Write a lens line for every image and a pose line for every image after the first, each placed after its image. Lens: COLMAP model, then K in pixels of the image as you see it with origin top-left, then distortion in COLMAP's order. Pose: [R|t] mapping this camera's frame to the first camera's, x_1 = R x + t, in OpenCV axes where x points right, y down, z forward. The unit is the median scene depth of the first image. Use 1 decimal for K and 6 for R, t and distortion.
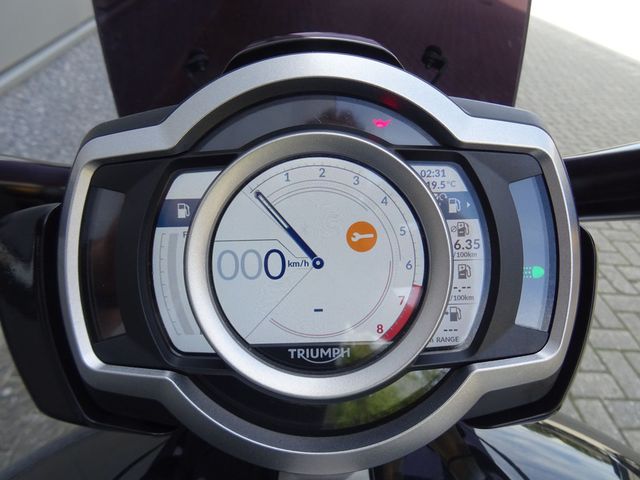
lens RADIAL K [[451.7, 0, 320.0], [0, 451.7, 240.0], [0, 0, 1]] dist [0.000894, -0.001419]
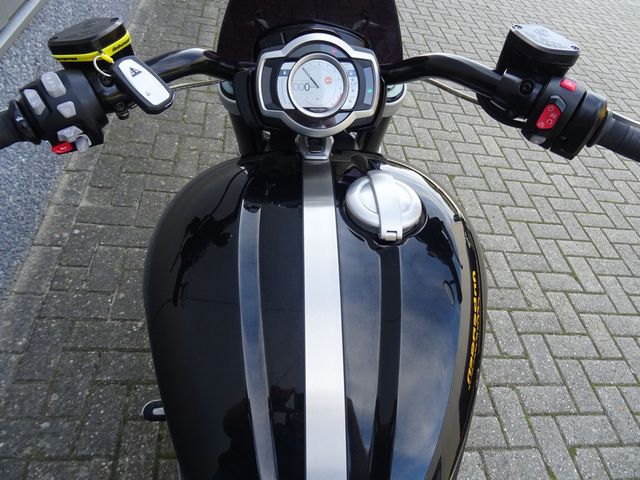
lens RADIAL K [[451.7, 0, 320.0], [0, 451.7, 240.0], [0, 0, 1]] dist [0.000894, -0.001419]
pose [[0.998329, 0.011081, 0.056716, -0.201761], [-0.021864, 0.980916, 0.193200, 0.626886], [-0.053493, -0.194117, 0.979519, -3.324535]]
